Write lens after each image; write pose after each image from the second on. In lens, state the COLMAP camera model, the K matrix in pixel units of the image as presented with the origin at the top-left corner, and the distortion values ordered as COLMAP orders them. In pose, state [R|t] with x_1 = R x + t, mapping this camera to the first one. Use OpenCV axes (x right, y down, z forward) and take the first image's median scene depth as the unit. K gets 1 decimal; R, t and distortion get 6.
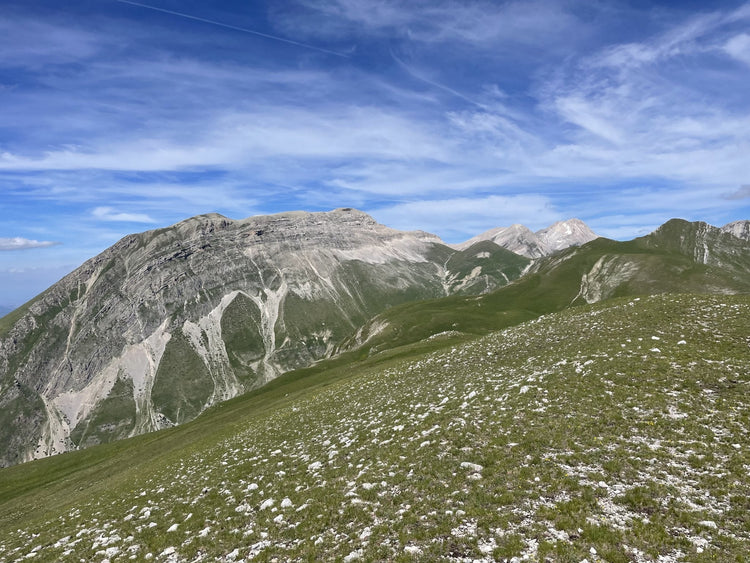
lens RADIAL K [[561.5, 0, 375.7], [0, 561.5, 276.6], [0, 0, 1]] dist [0.096349, -0.122352]
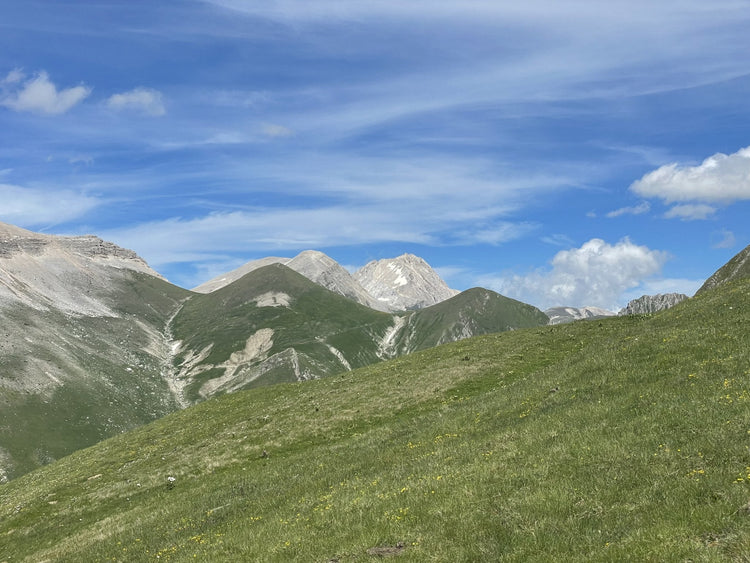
lens RADIAL K [[1113.2, 0, 375.0], [0, 1113.2, 281.5], [0, 0, 1]] dist [0.095749, -0.027988]
pose [[0.942752, 0.027476, 0.332361, 0.011955], [0.002071, 0.996099, -0.088223, 0.014662], [-0.333488, 0.083861, 0.939017, 0.304412]]
